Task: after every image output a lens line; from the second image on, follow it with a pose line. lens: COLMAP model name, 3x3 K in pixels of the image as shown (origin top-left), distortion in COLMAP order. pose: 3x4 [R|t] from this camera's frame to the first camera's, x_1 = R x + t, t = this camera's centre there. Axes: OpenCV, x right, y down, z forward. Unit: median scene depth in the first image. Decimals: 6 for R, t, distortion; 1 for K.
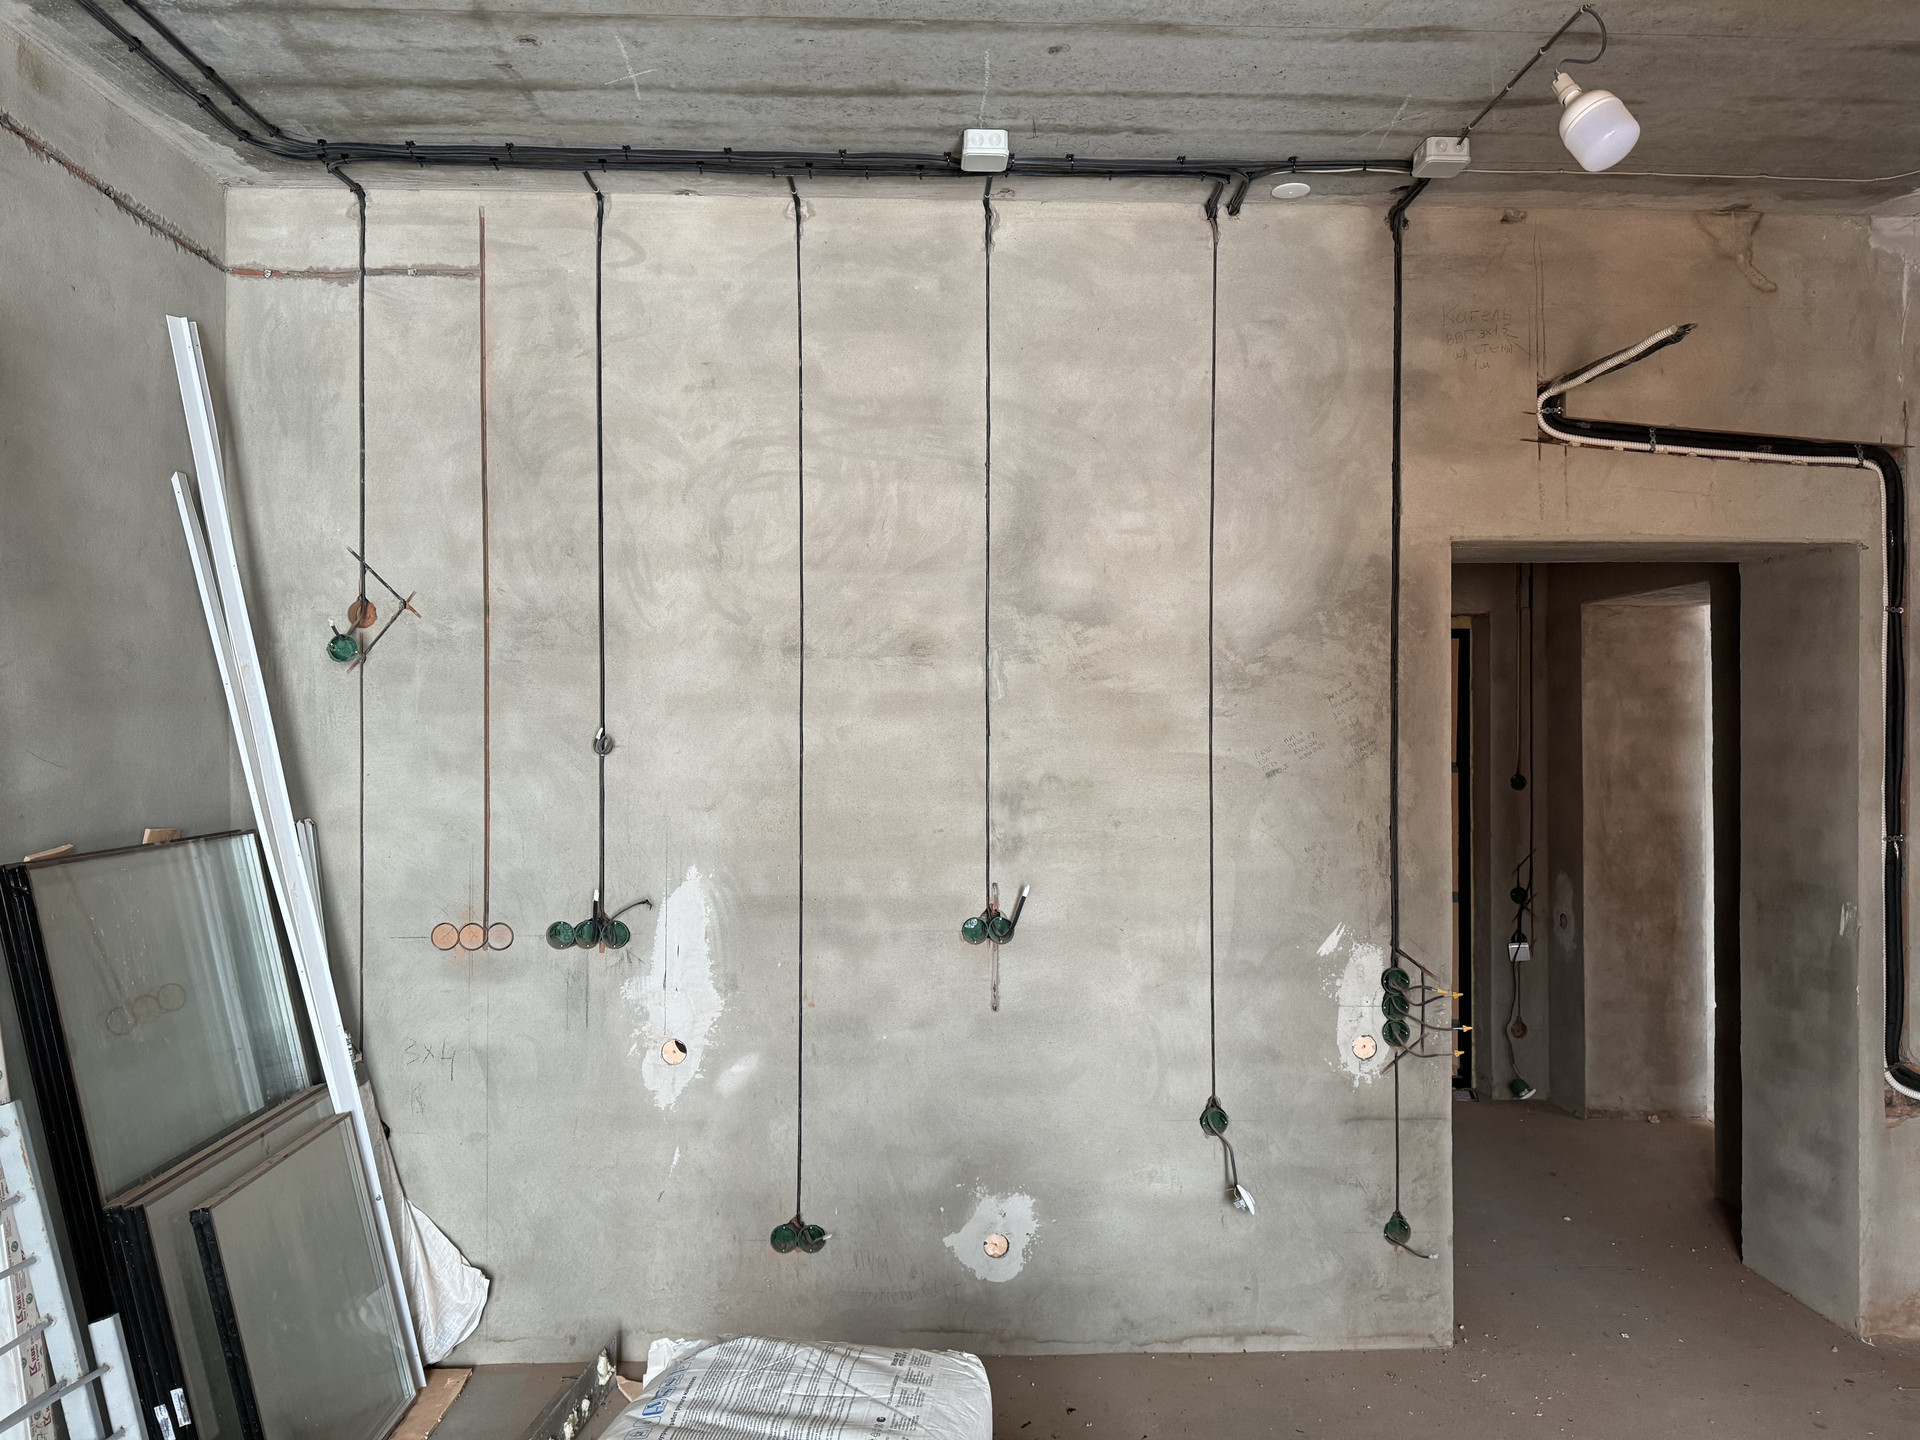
lens RADIAL K [[1330.4, 0, 963.2], [0, 1330.4, 723.3], [0, 0, 1]] dist [0.068973, -0.080275]
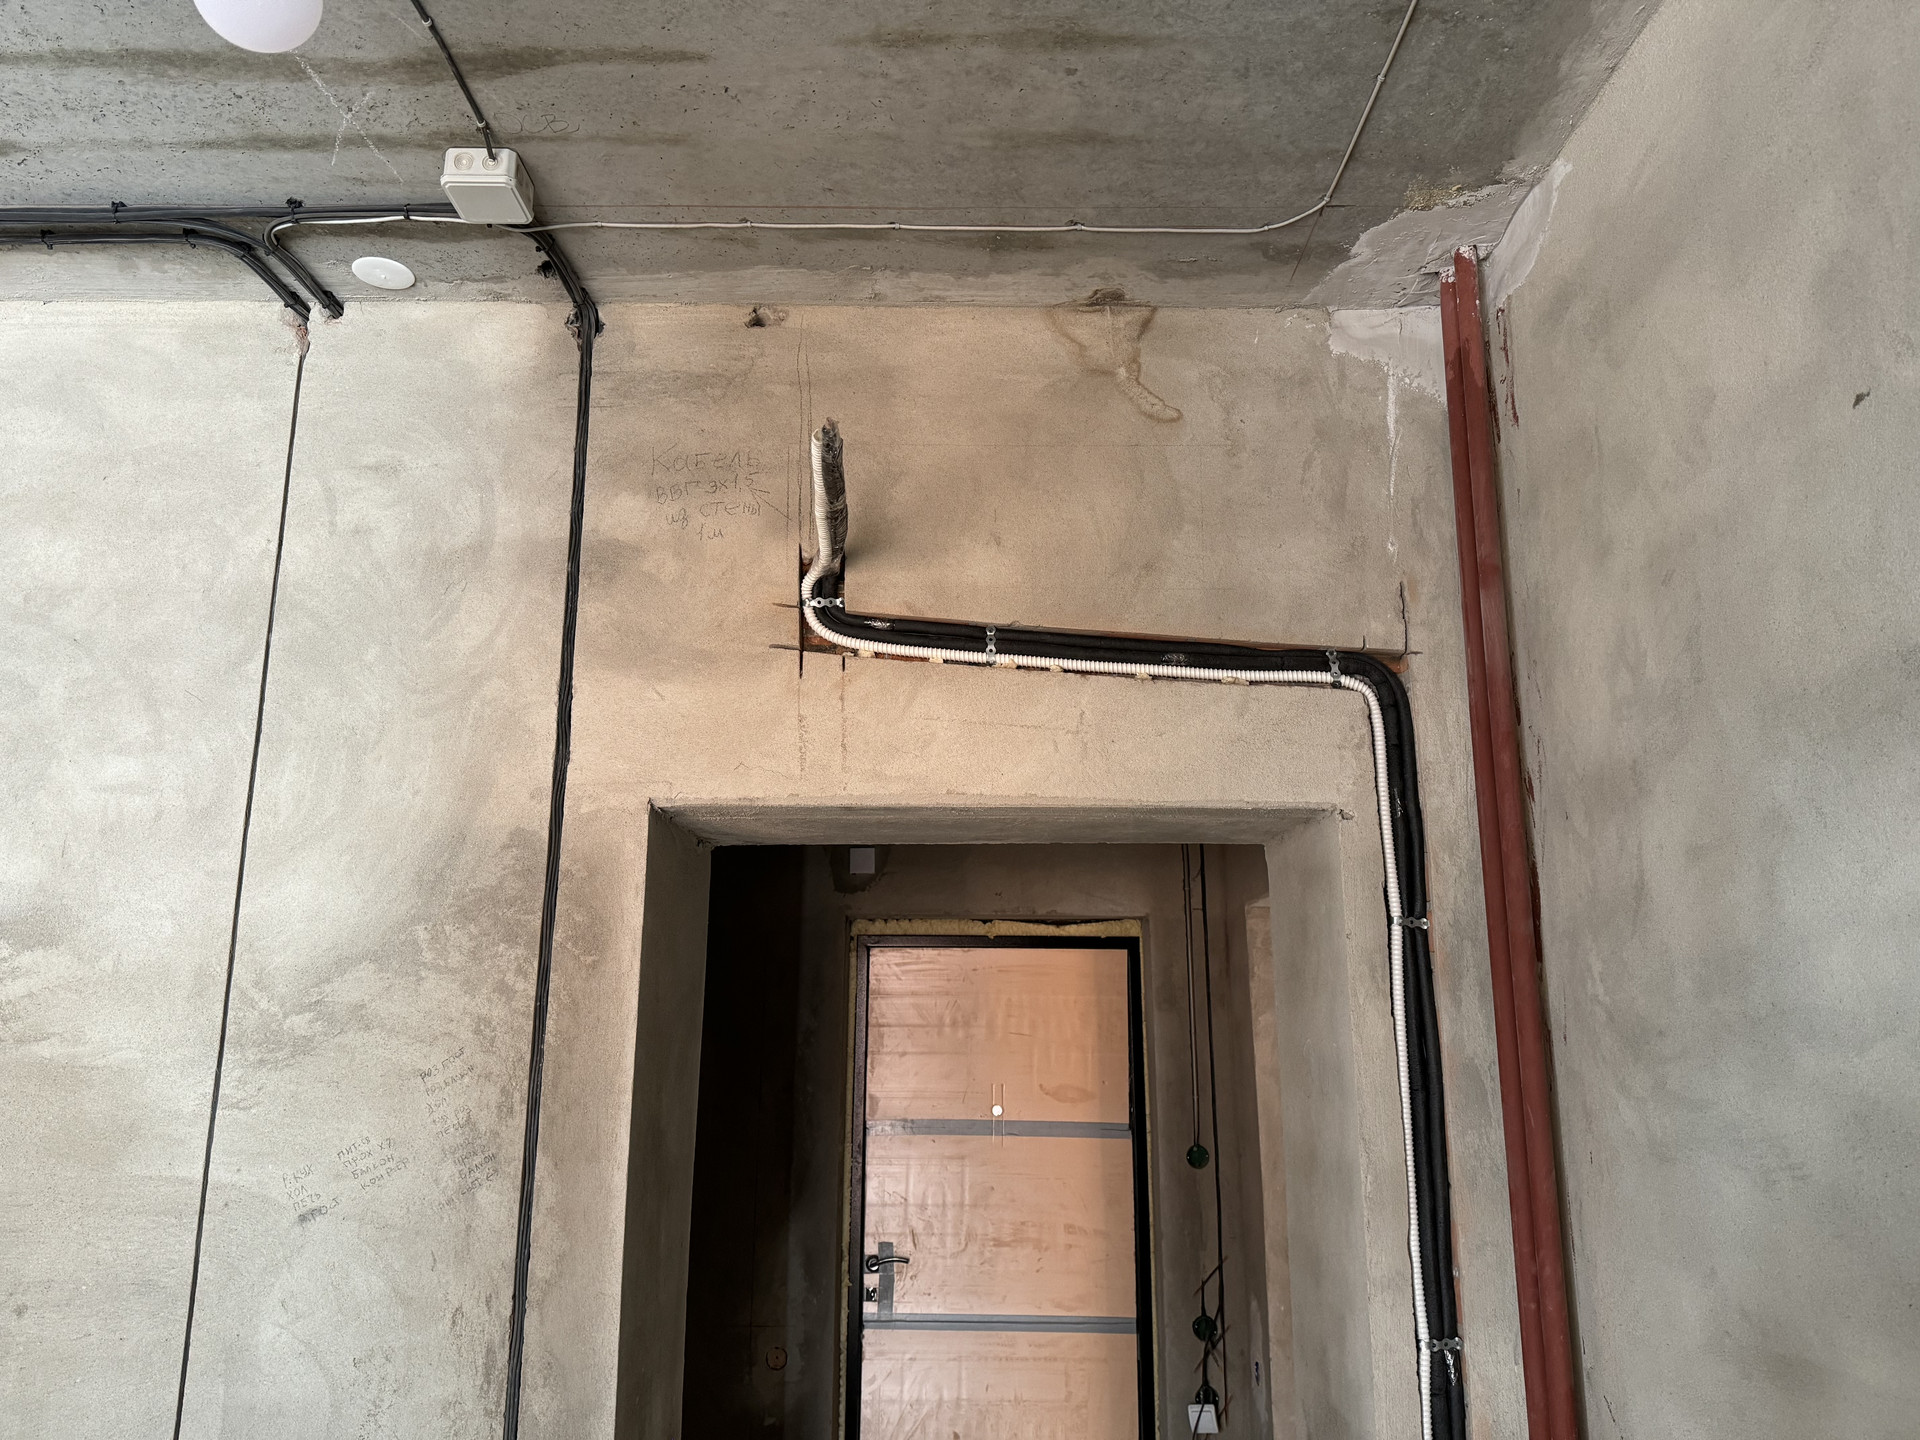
lens RADIAL K [[1330.4, 0, 955.1], [0, 1330.4, 722.0], [0, 0, 1]] dist [0.068973, -0.080275]
pose [[0.998841, -0.006036, -0.047748, 0.534096], [-0.004480, 0.976135, -0.217120, -0.043237], [0.047919, 0.217082, 0.974977, 0.415073]]
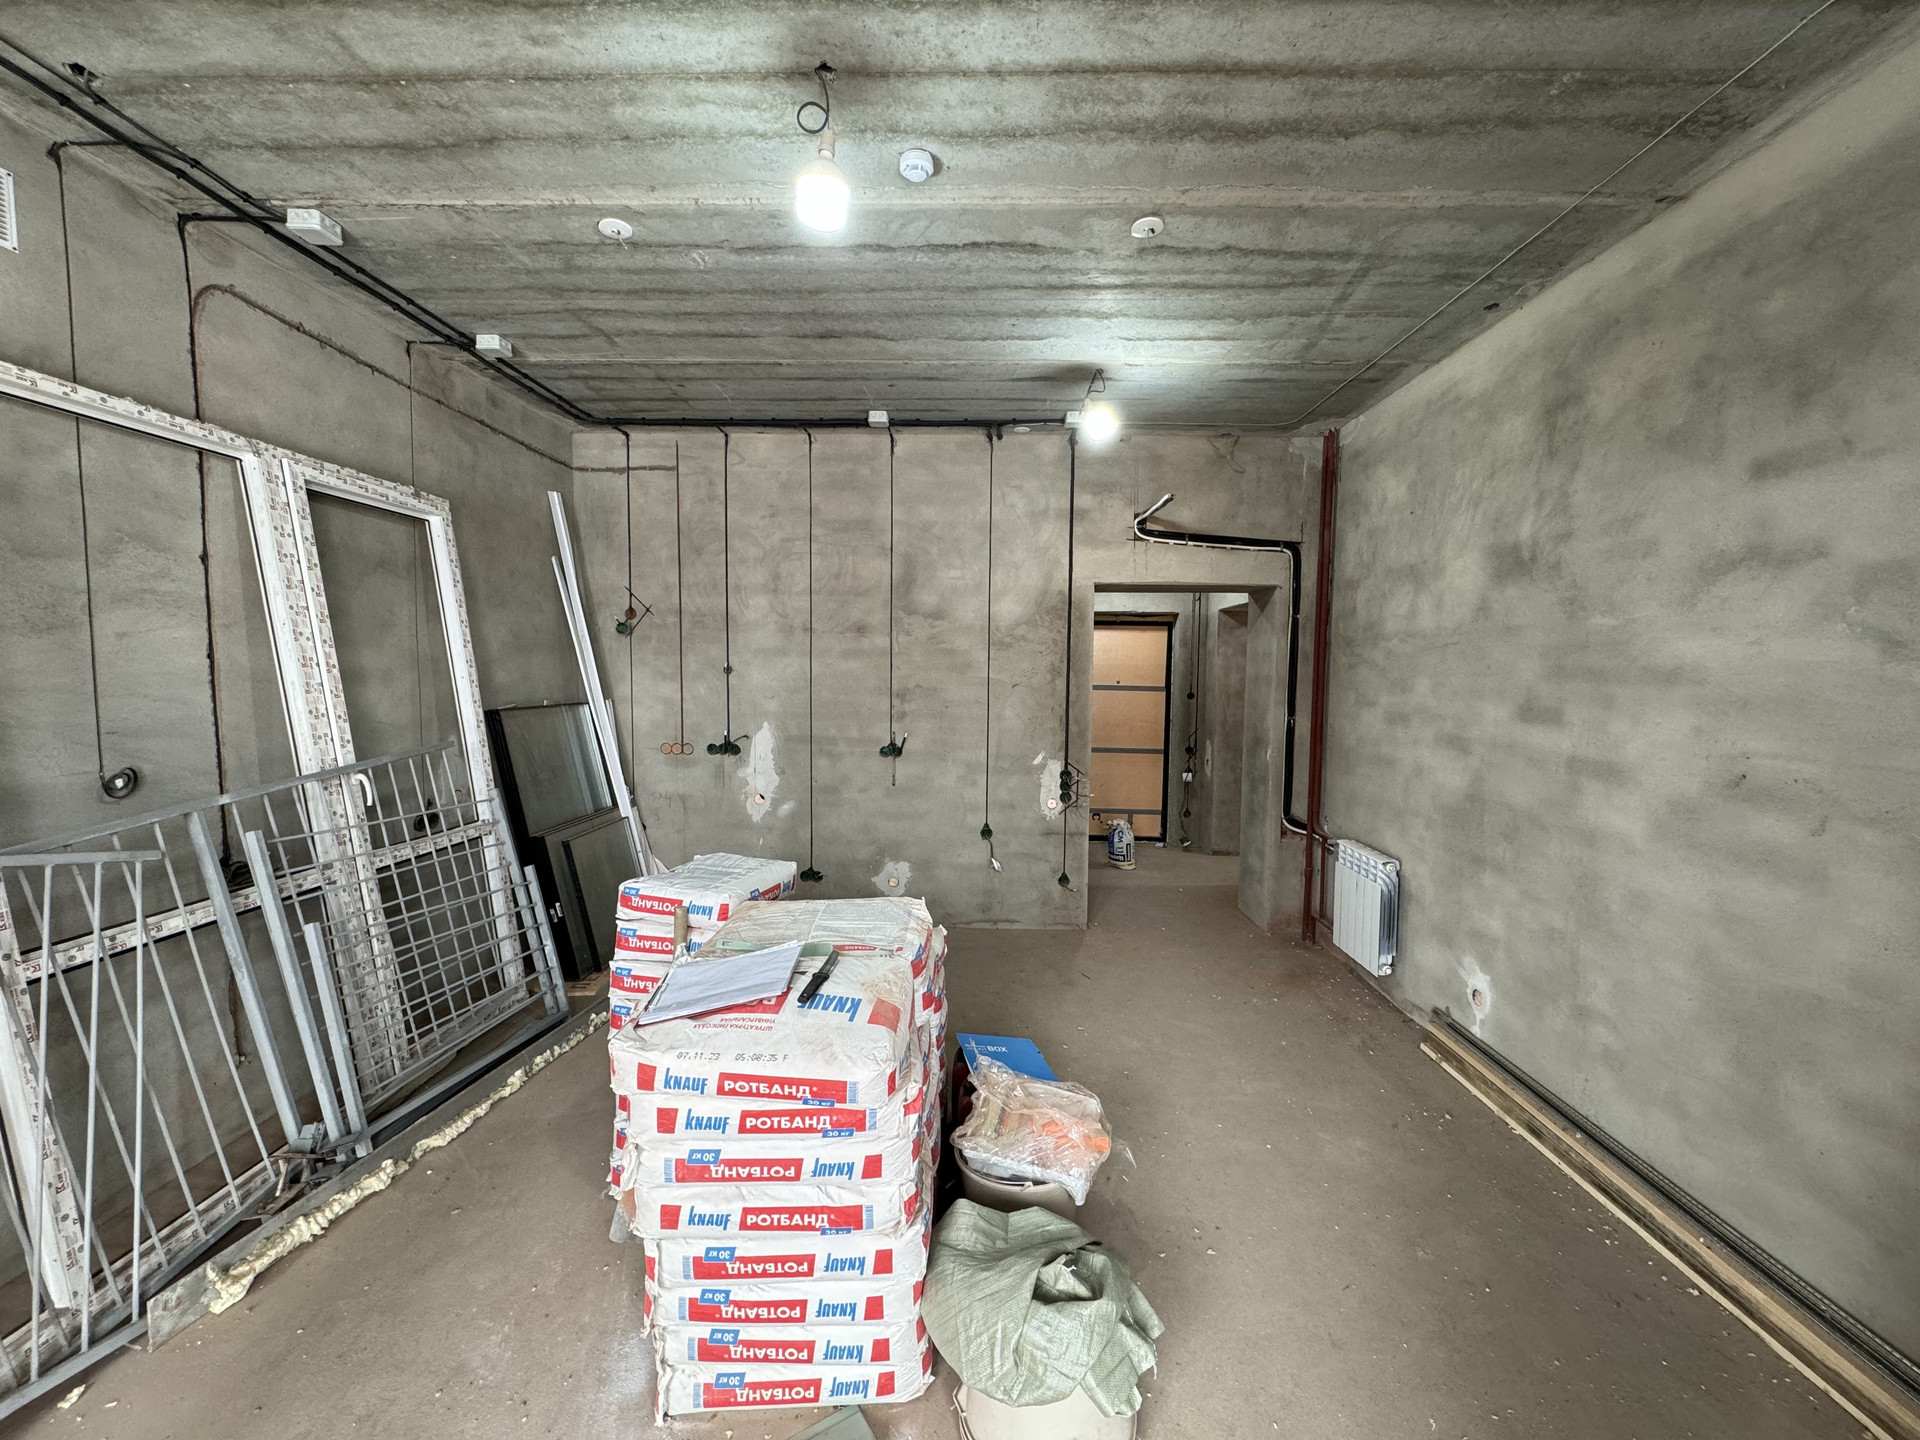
lens RADIAL K [[759.2, 0, 959.0], [0, 759.2, 719.6], [0, 0, 1]] dist [-0.002592, 0.000371]
pose [[0.997861, 0.015327, -0.063544, 0.220810], [-0.011019, 0.997652, 0.067597, 0.008769], [0.064431, -0.066752, 0.995687, -0.312500]]
